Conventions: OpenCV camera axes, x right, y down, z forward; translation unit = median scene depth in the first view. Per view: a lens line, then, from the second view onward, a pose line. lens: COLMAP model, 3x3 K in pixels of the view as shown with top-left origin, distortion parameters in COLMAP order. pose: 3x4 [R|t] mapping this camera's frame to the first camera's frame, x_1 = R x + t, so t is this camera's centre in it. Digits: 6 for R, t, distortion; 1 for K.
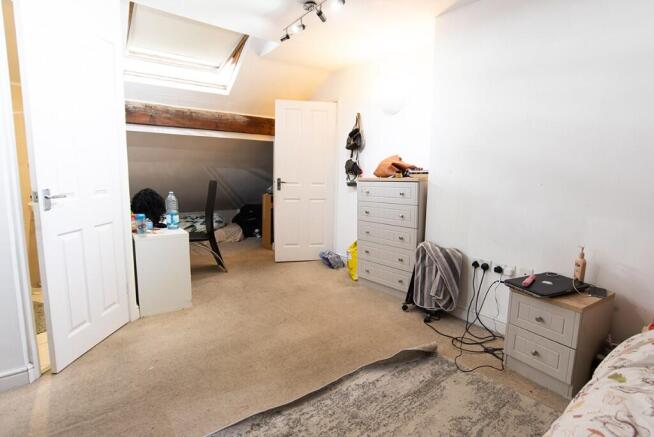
lens RADIAL K [[337.0, 0, 332.9], [0, 337.0, 219.1], [0, 0, 1]] dist [-0.060722, 0.029820]
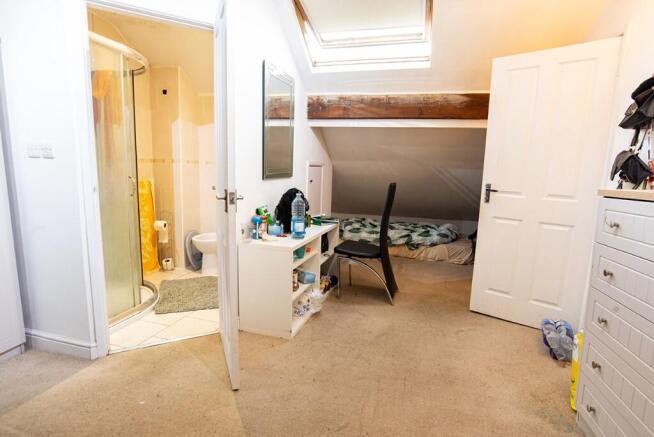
lens RADIAL K [[337.0, 0, 332.9], [0, 337.0, 219.1], [0, 0, 1]] dist [-0.060722, 0.029820]
pose [[0.615941, 0.118388, -0.778846, 0.163547], [-0.124588, 0.990841, 0.052083, -0.054399], [0.777878, 0.064954, 0.625049, 0.402252]]
